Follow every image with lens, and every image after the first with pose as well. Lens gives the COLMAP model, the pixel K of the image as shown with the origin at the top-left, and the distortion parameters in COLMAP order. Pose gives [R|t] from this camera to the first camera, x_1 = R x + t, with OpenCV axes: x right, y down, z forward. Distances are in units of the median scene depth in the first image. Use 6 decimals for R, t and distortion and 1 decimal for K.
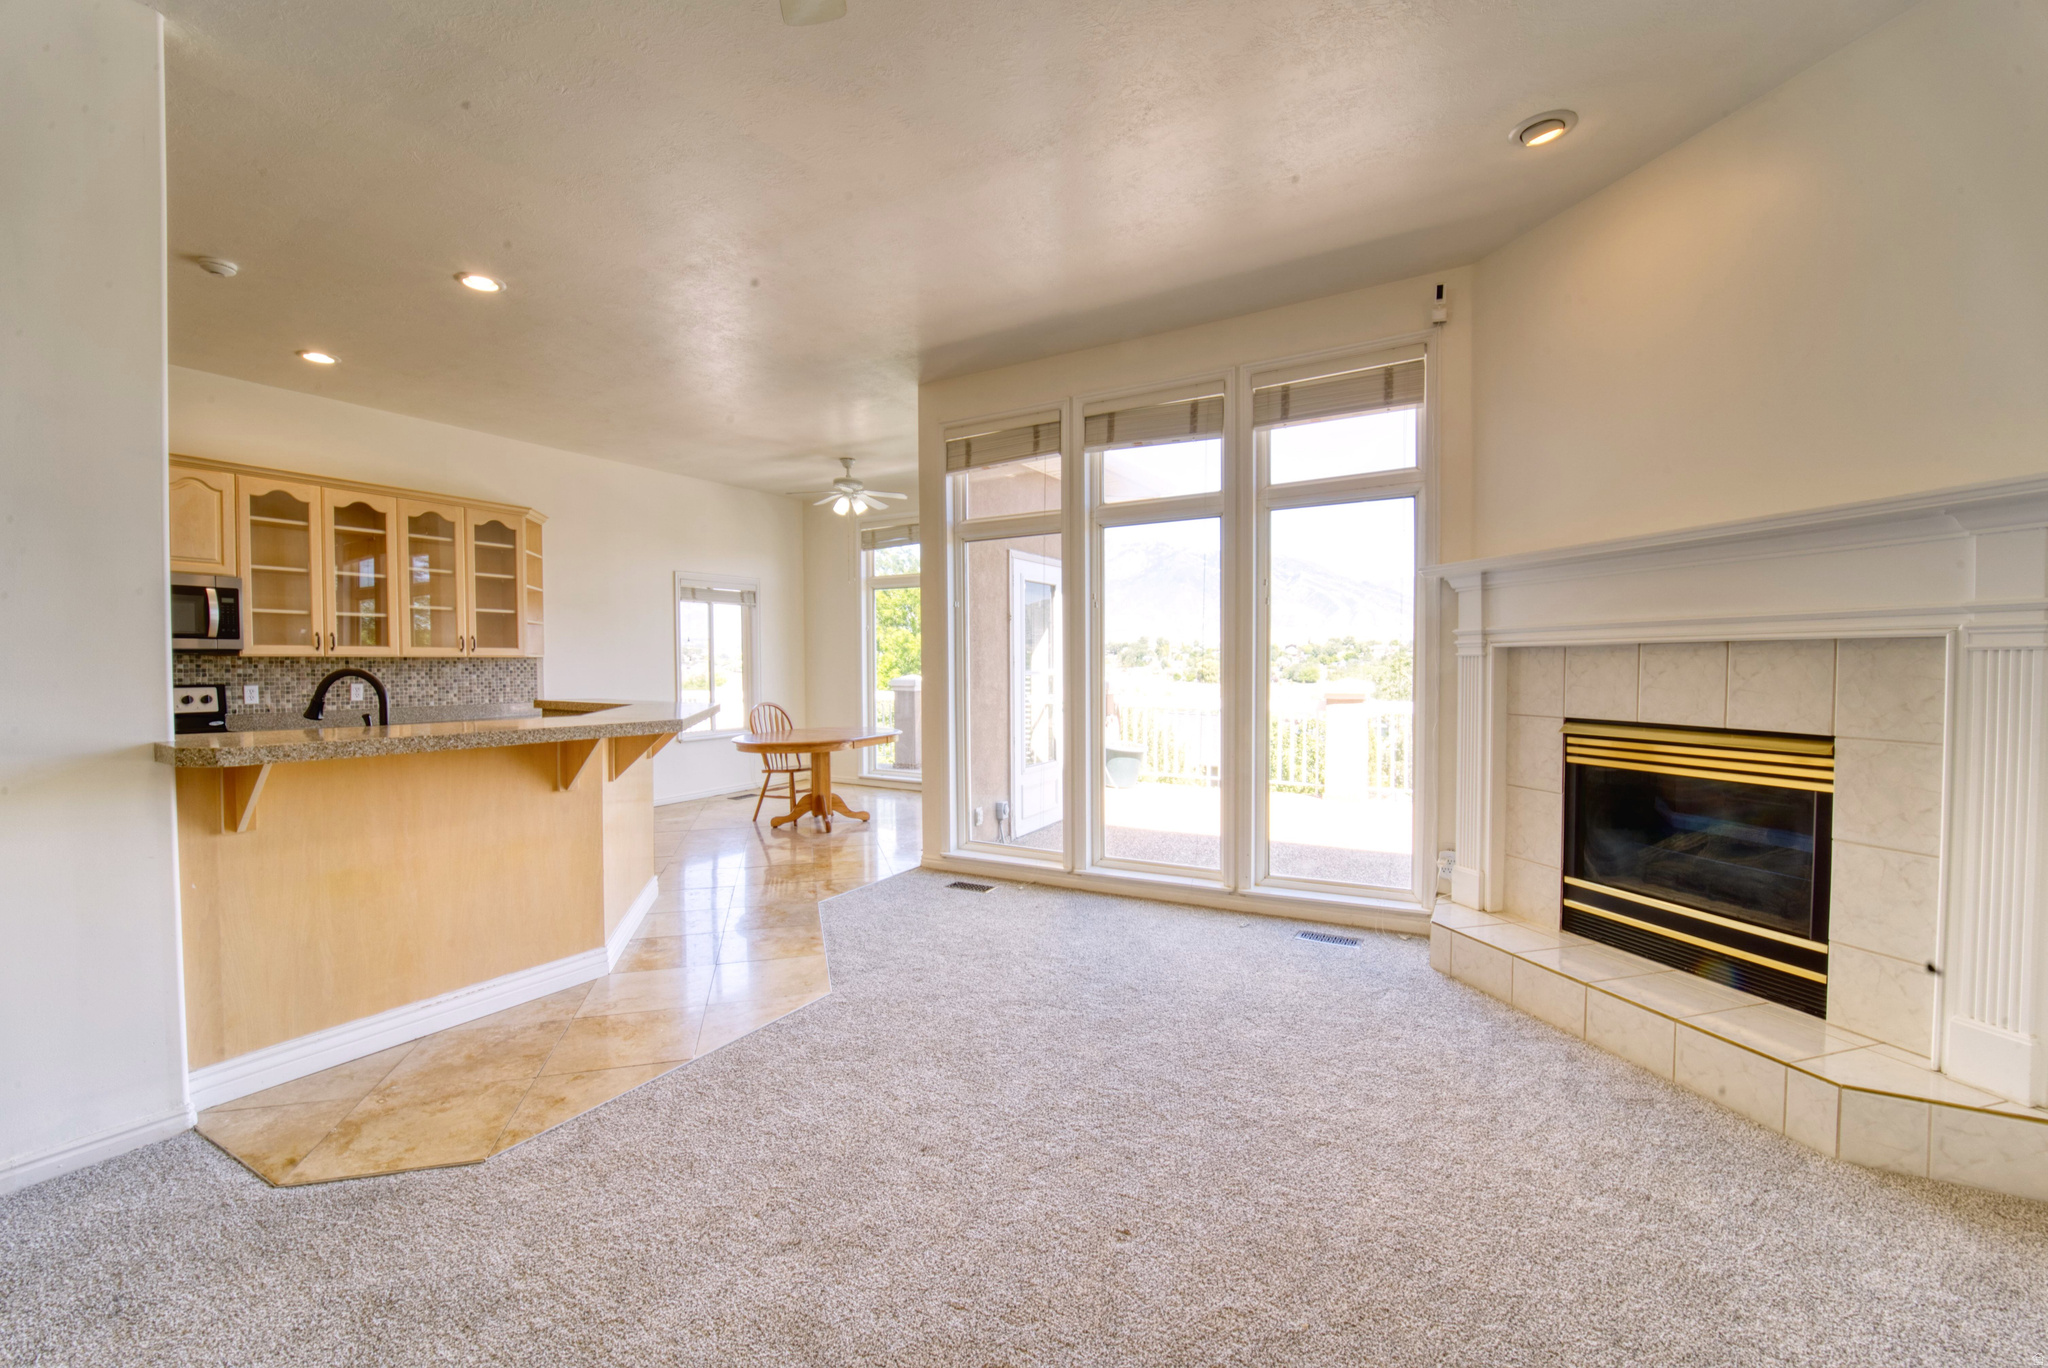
lens RADIAL K [[837.3, 0, 1019.7], [0, 837.3, 686.7], [0, 0, 1]] dist [-0.021246, 0.000059]
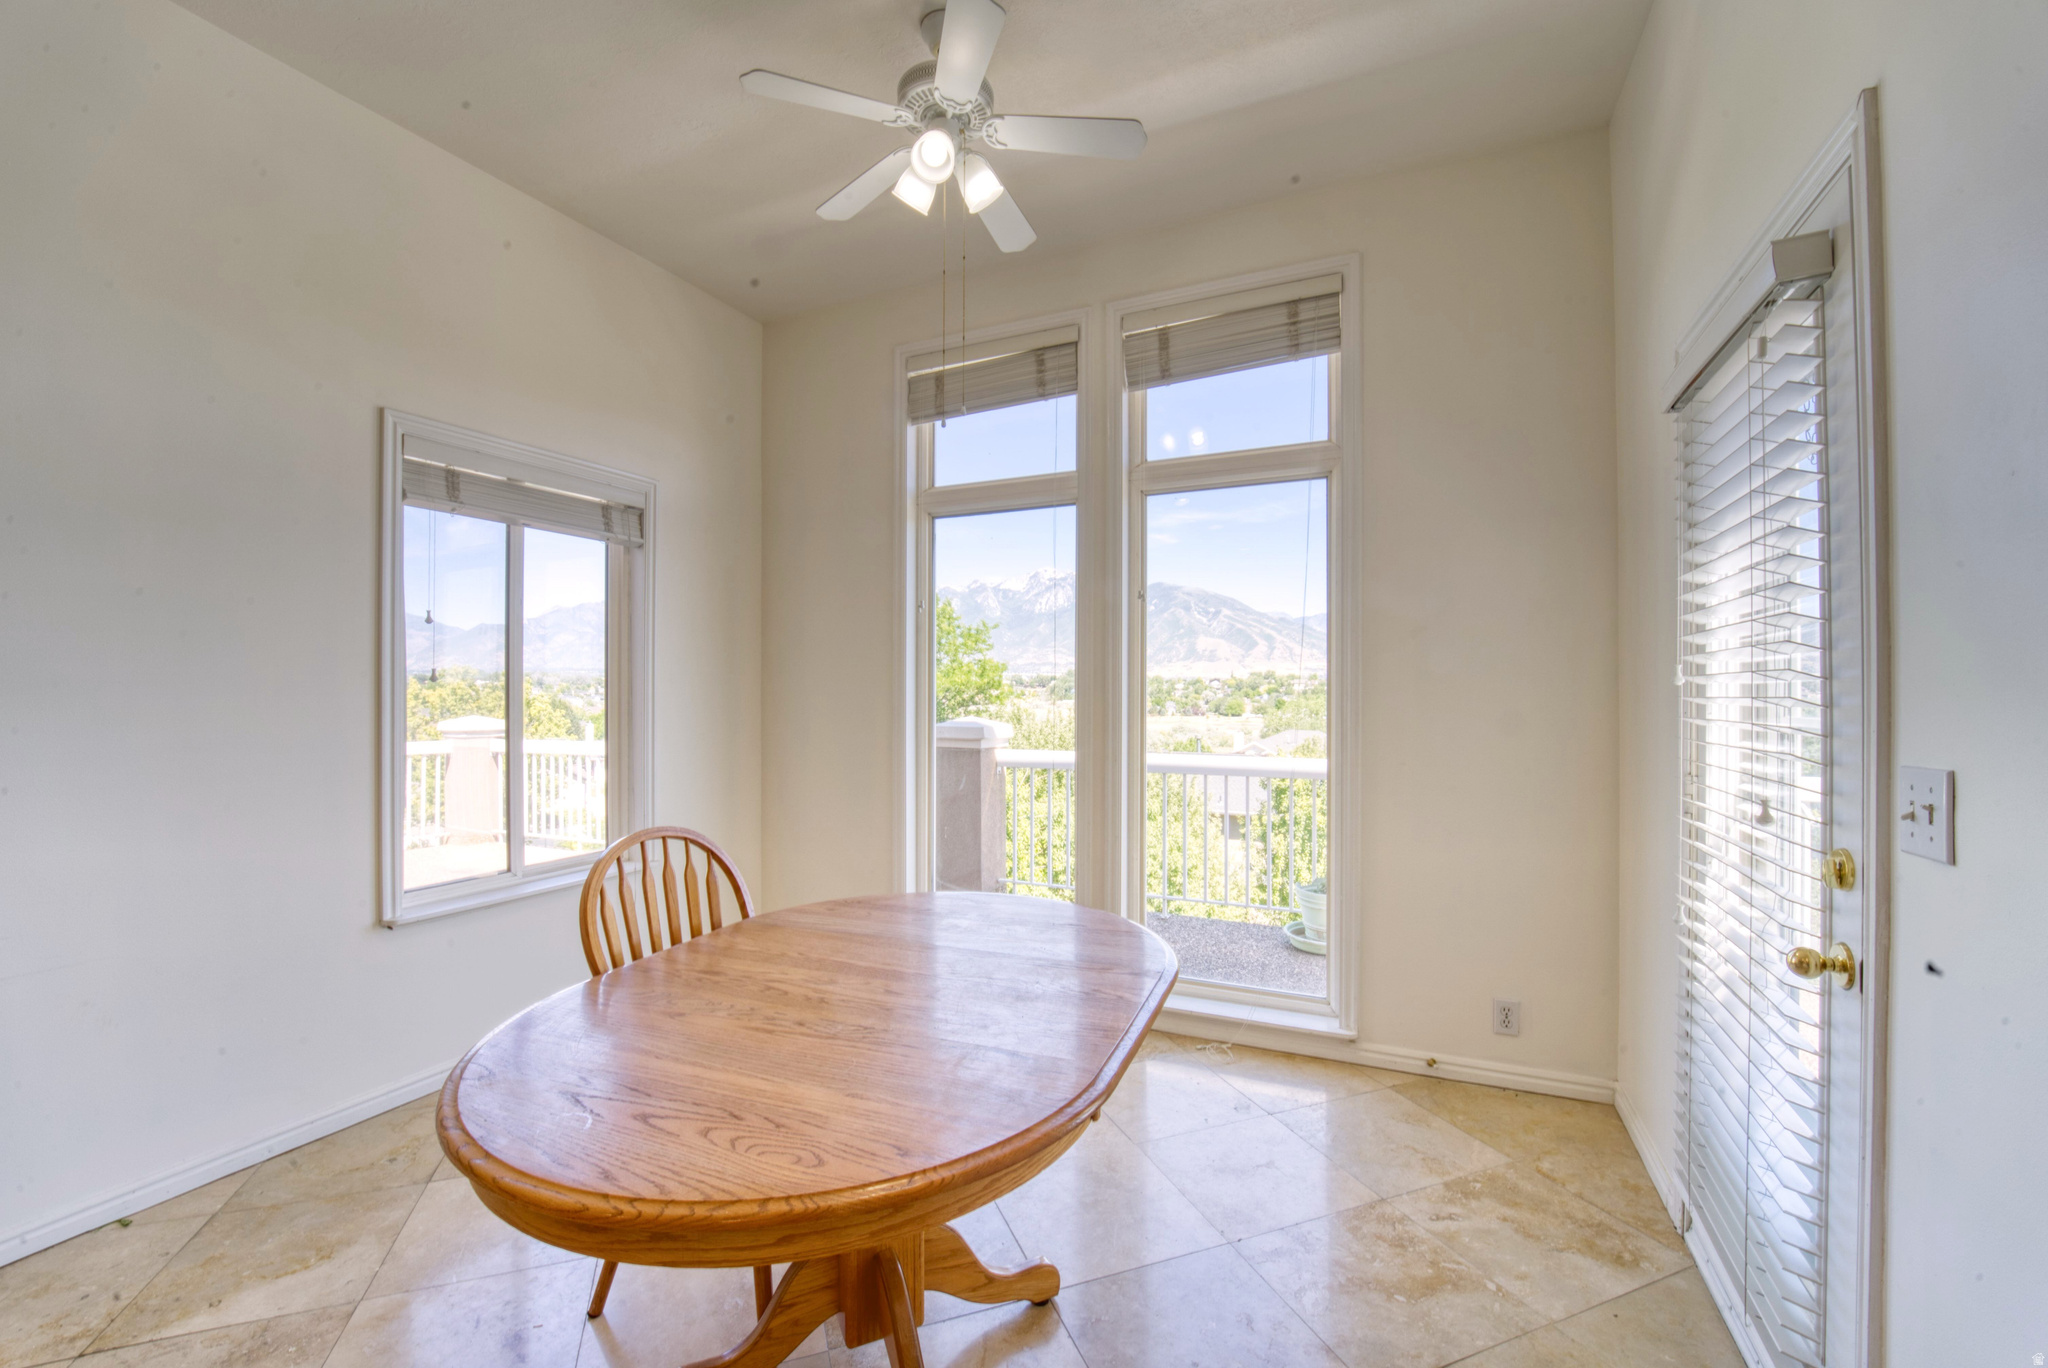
lens RADIAL K [[837.3, 0, 1024.8], [0, 837.3, 695.4], [0, 0, 1]] dist [-0.021246, 0.000059]
pose [[0.995928, 0.005244, 0.090001, -0.281757], [-0.002728, 0.999603, -0.028051, -0.023681], [-0.090112, 0.027691, 0.995547, 0.976710]]
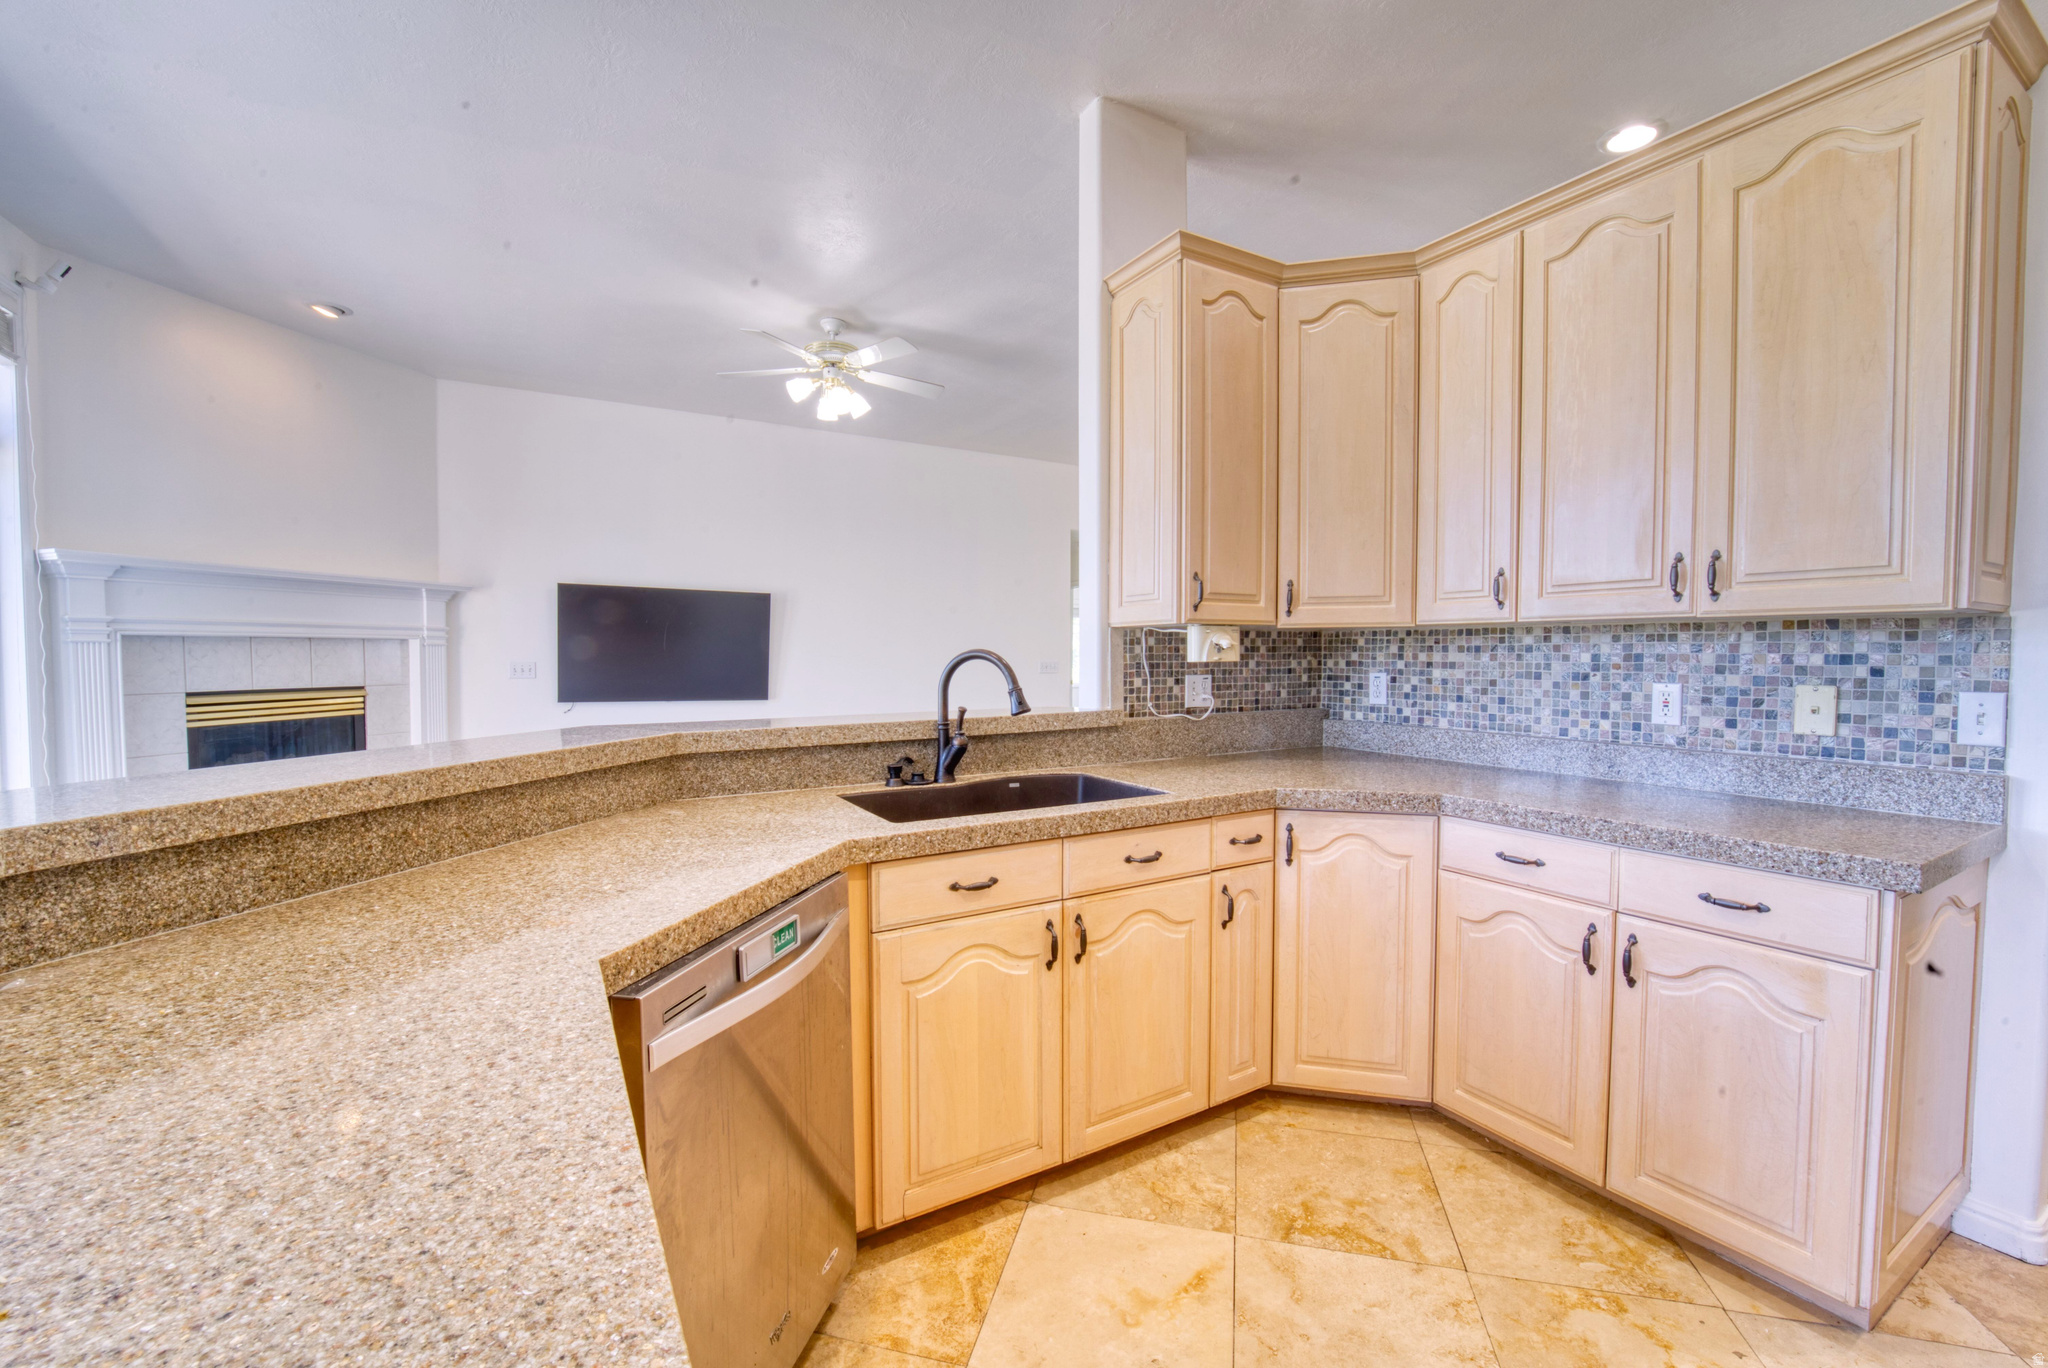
lens RADIAL K [[837.3, 0, 1016.7], [0, 837.3, 687.9], [0, 0, 1]] dist [-0.021246, 0.000059]
pose [[-0.867521, -0.019087, 0.497034, -0.678071], [0.013282, 0.998018, 0.061509, -0.018870], [-0.497223, 0.059962, -0.865548, 0.919392]]
